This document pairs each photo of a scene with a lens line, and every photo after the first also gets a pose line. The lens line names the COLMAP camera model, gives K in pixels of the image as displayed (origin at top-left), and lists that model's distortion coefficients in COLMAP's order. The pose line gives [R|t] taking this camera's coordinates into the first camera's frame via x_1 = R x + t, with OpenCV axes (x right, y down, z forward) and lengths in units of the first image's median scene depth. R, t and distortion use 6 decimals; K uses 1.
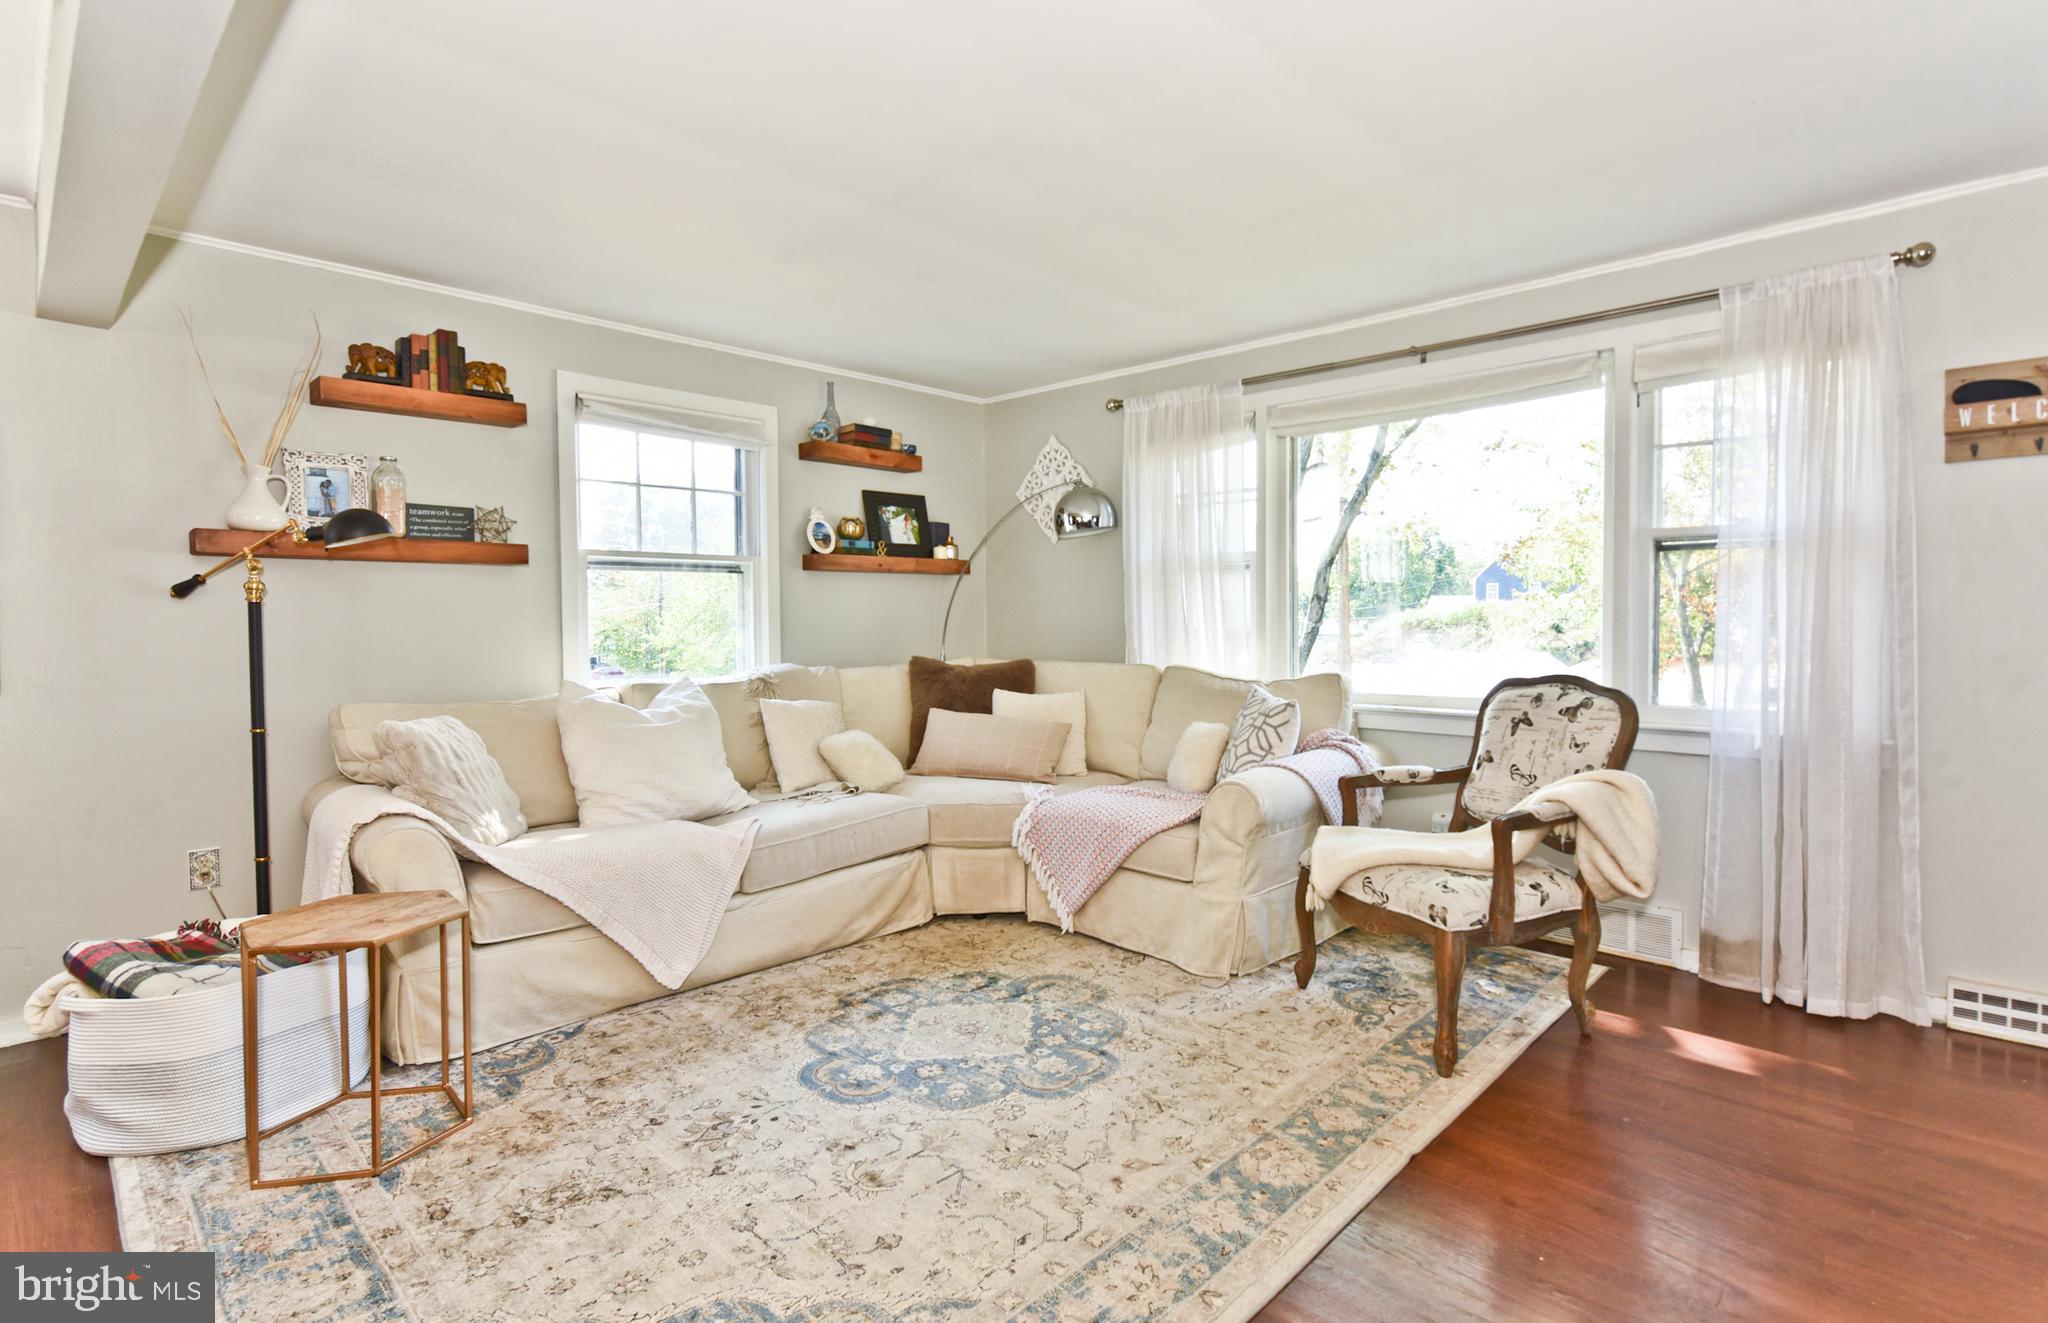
lens RADIAL K [[946.4, 0, 1056.0], [0, 946.4, 644.3], [0, 0, 1]] dist [-0.015639, -0.001613]
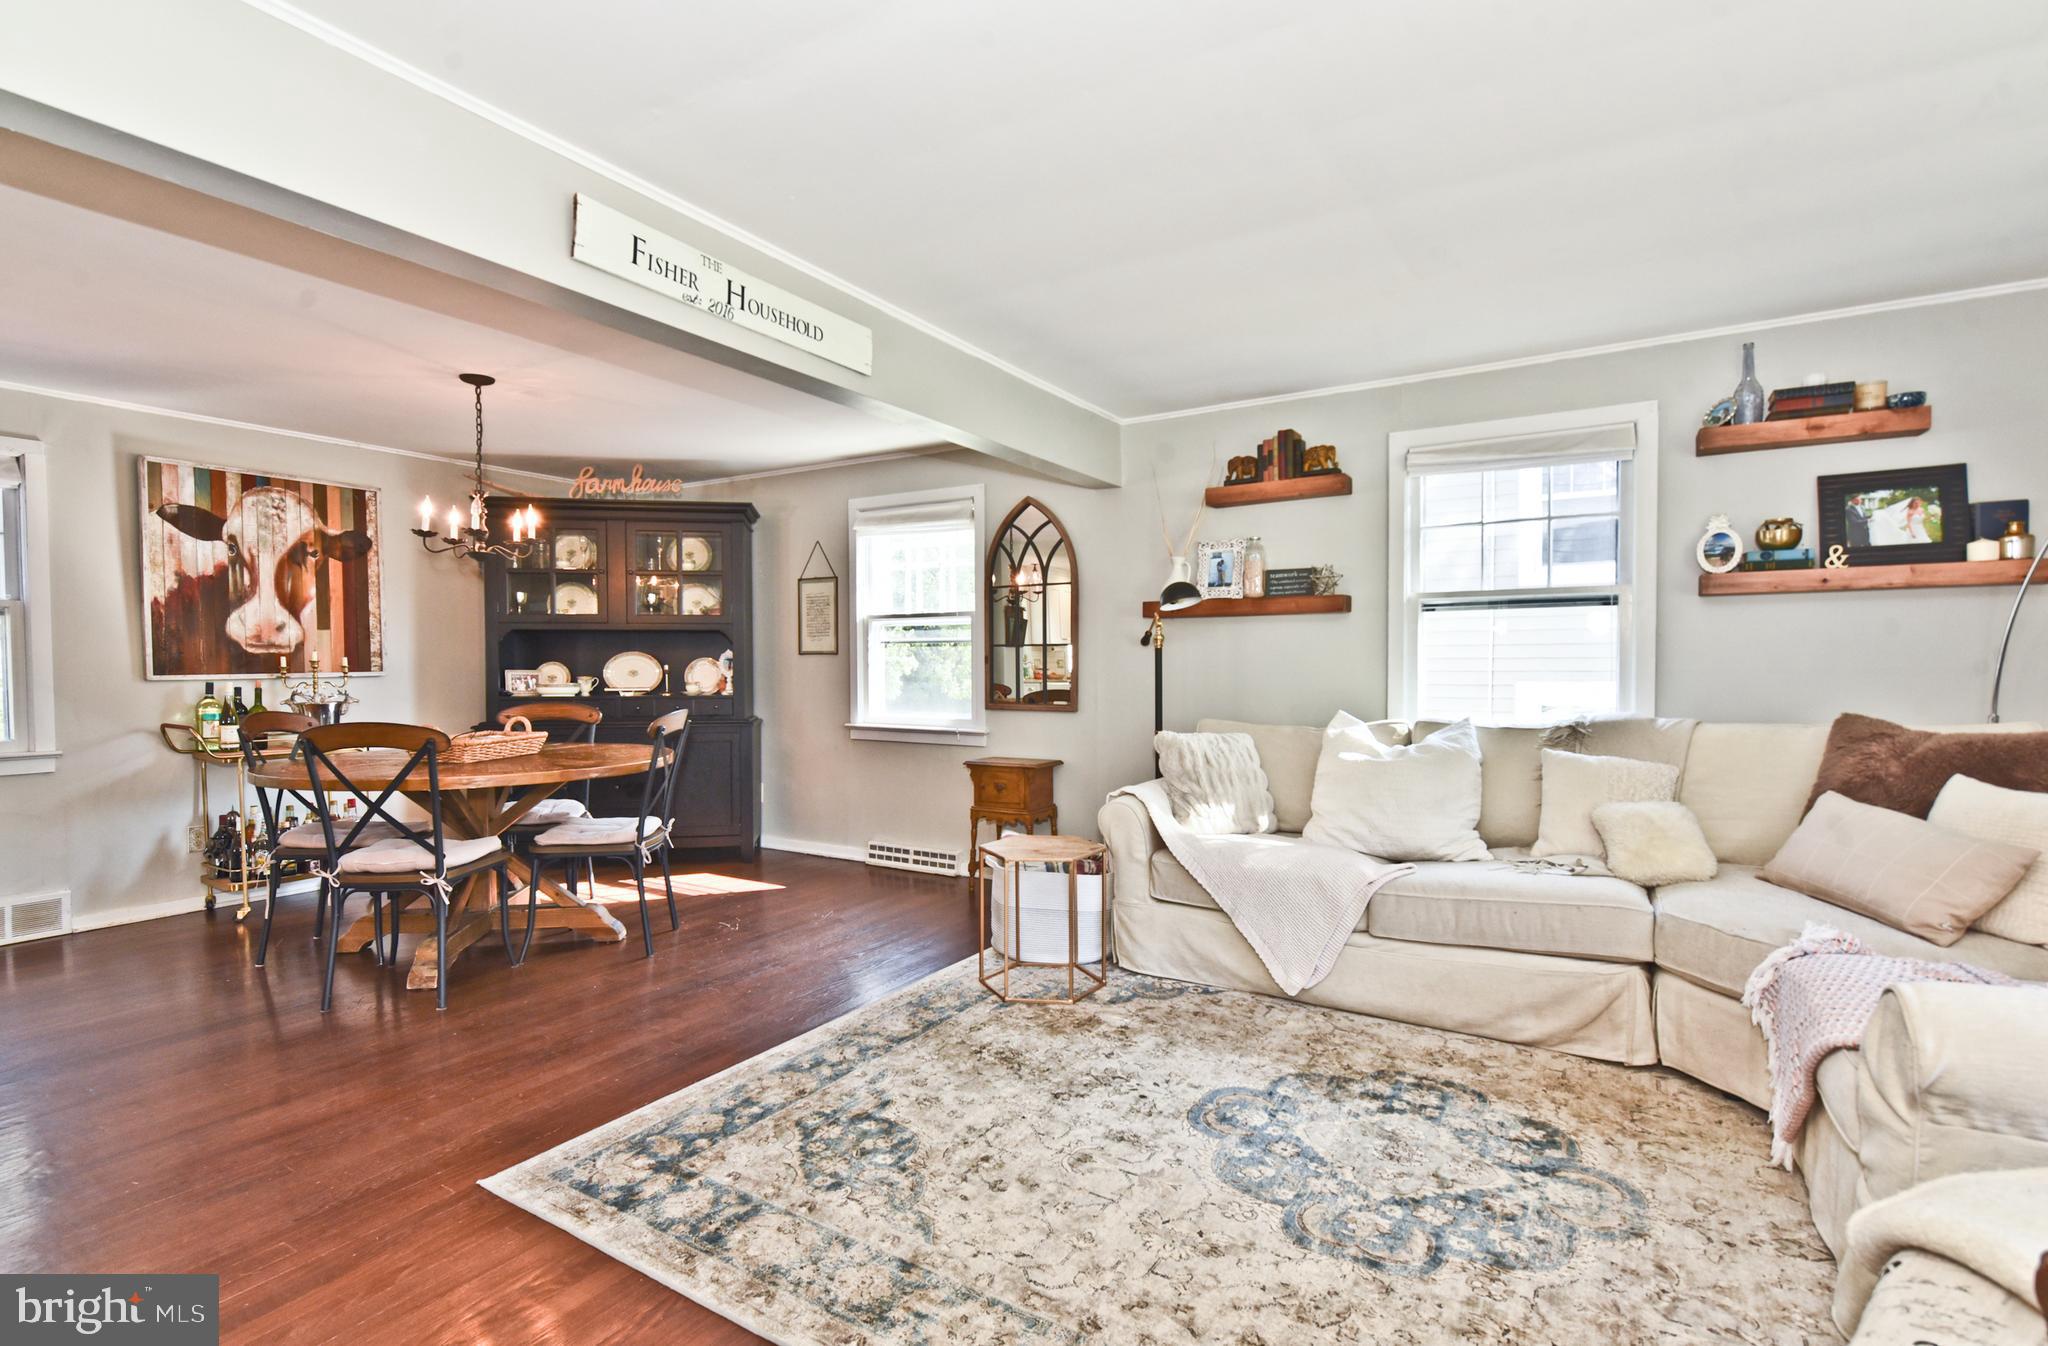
lens RADIAL K [[928.6, 0, 1050.3], [0, 928.6, 692.1], [0, 0, 1]] dist [-0.013658, -0.001655]
pose [[0.226098, 0.035659, -0.973452, 0.477178], [-0.021760, 0.999265, 0.031551, -0.014265], [0.973861, 0.014049, 0.226708, 0.393488]]
